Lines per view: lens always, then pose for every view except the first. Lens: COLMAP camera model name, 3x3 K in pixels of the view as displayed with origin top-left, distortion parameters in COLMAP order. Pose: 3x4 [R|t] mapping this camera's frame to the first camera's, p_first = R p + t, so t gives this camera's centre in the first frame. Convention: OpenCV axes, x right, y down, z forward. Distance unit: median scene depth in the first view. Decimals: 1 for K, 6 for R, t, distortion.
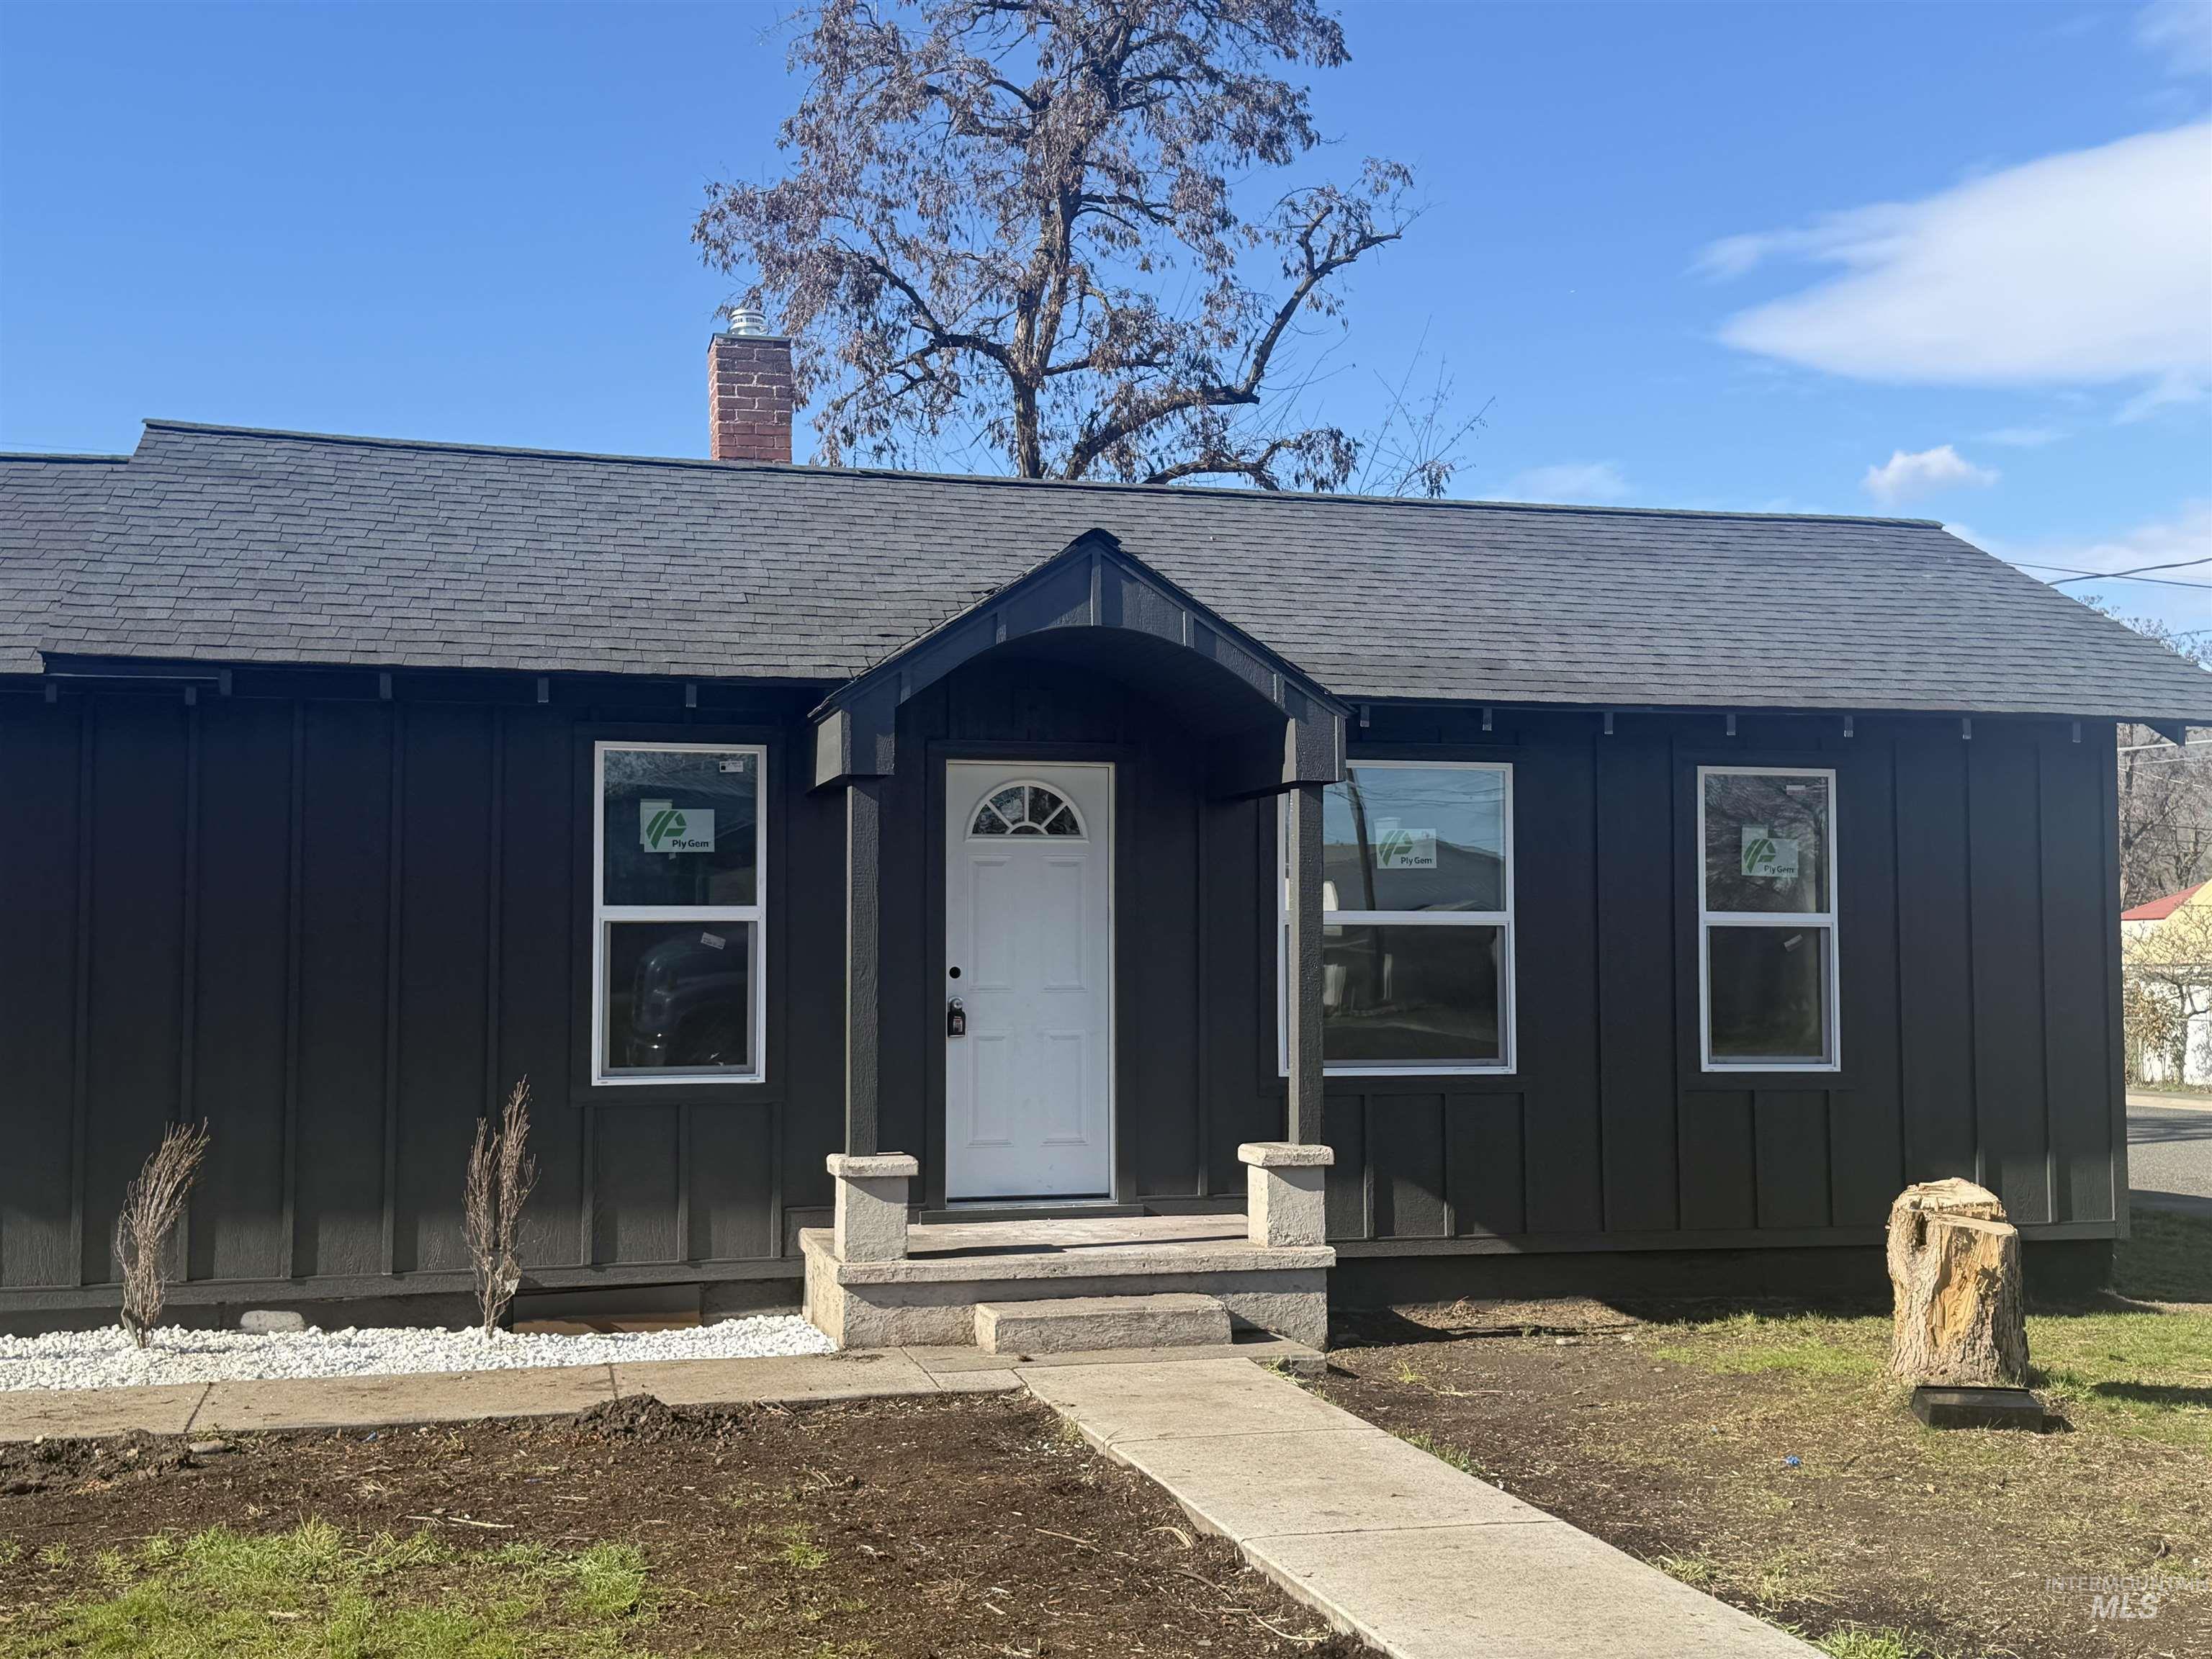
lens RADIAL K [[2389.4, 0, 1106.0], [0, 2389.4, 829.5], [0, 0, 1]] dist [0.086439, -0.016617]
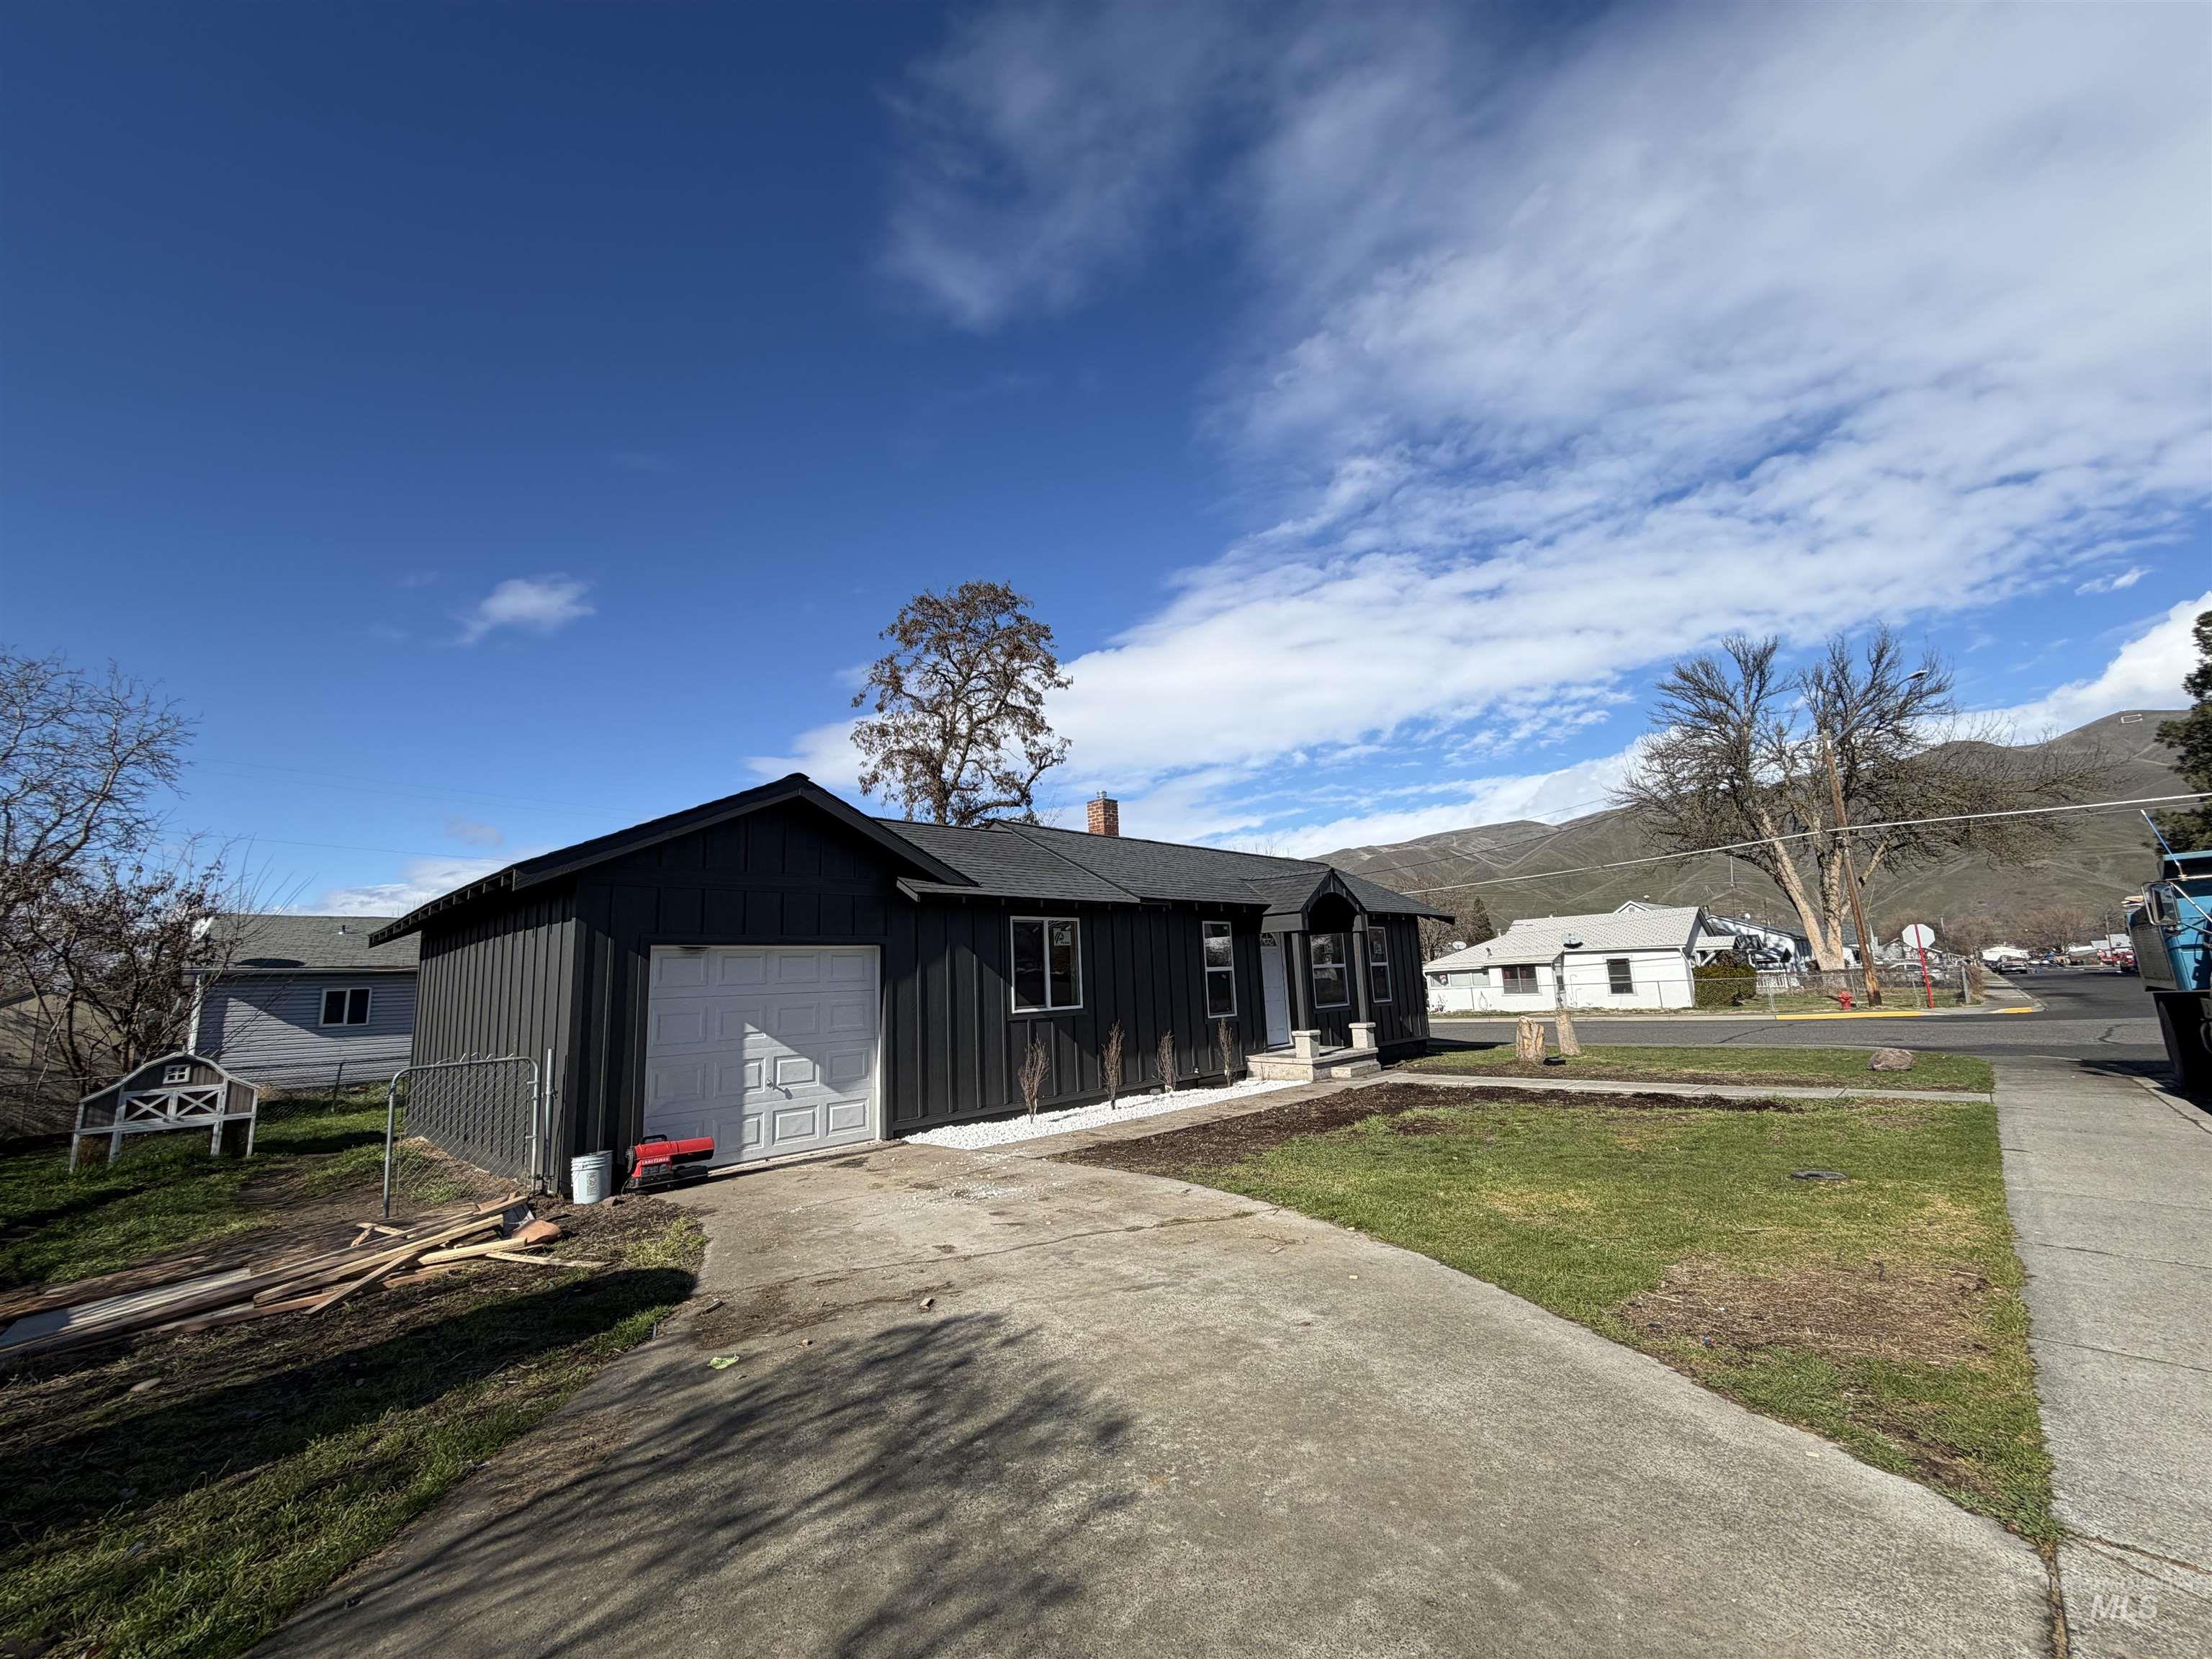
lens RADIAL K [[879.0, 0, 1106.0], [0, 879.0, 829.5], [0, 0, 1]] dist [0.001027, -0.000078]
pose [[0.853513, 0.056967, 0.517948, -1.090986], [0.006369, 0.992791, -0.119689, -0.017615], [-0.521032, 0.105455, 0.846997, -0.063430]]
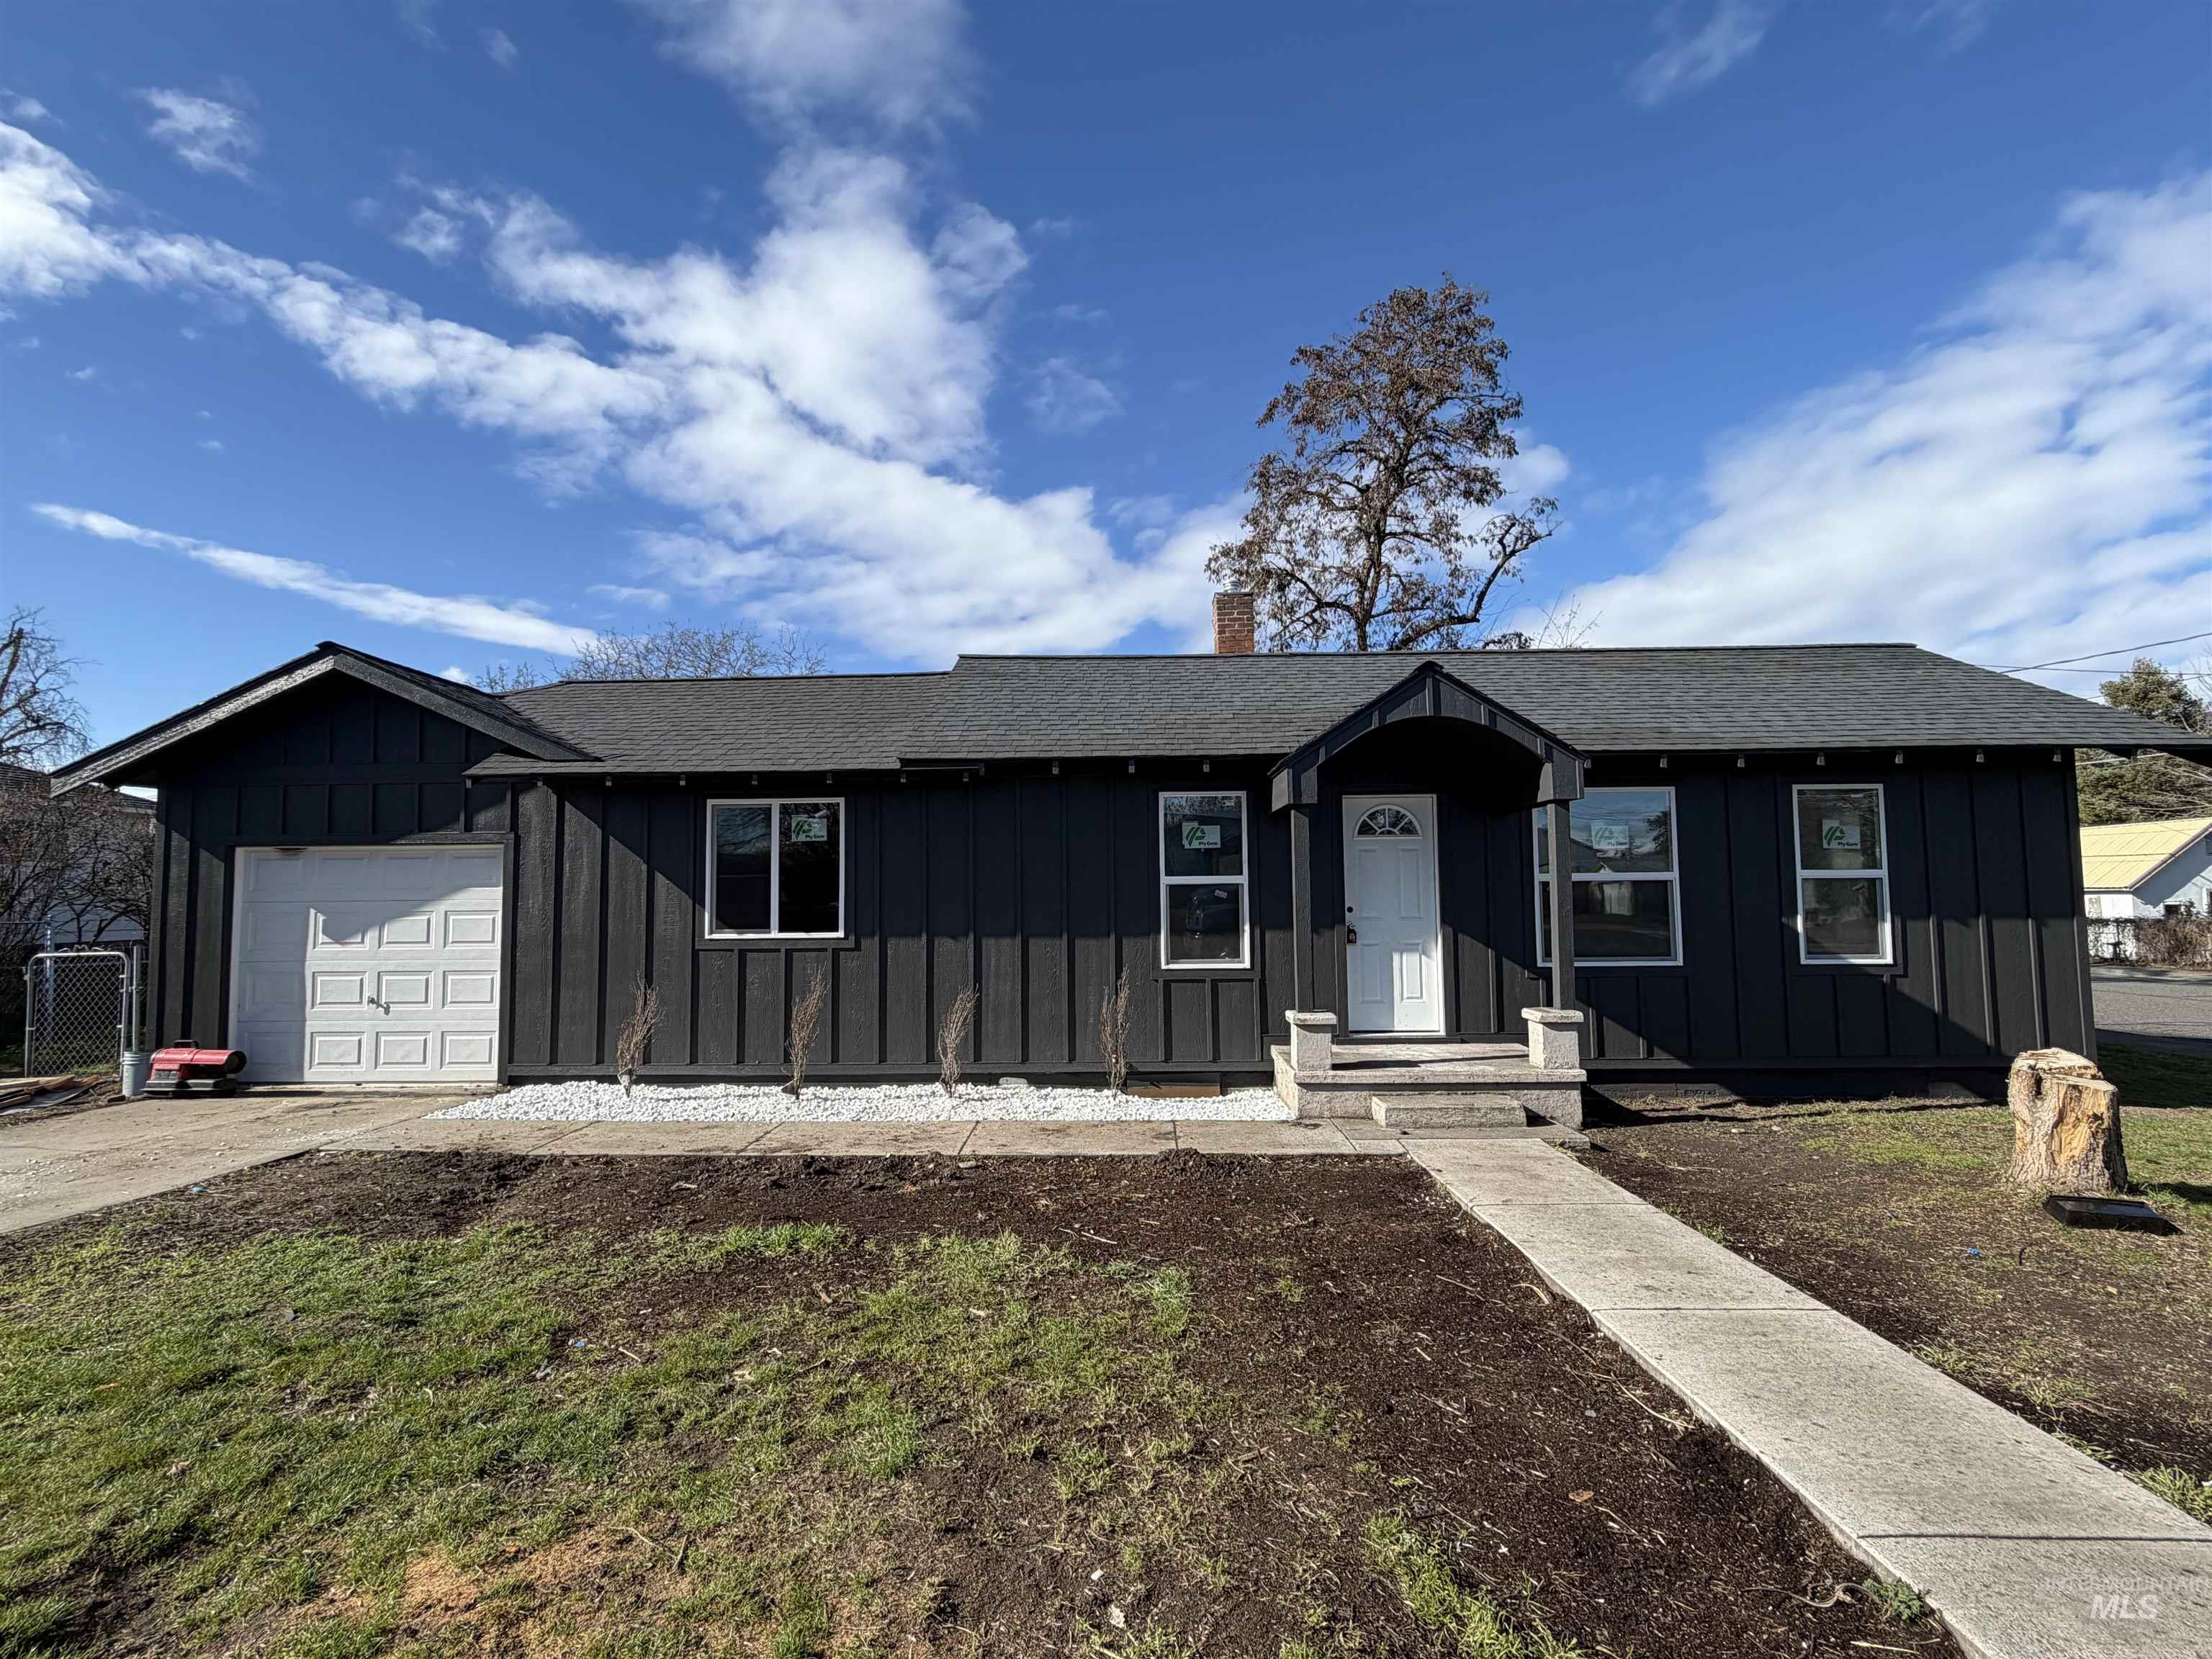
lens RADIAL K [[967.8, 0, 1106.0], [0, 967.8, 829.5], [0, 0, 1]] dist [-0.000529, 0.000214]
pose [[0.960964, -0.026919, -0.275360, -0.039447], [0.024647, 0.999628, -0.011709, 0.001747], [0.275573, 0.004465, 0.961270, 0.239920]]
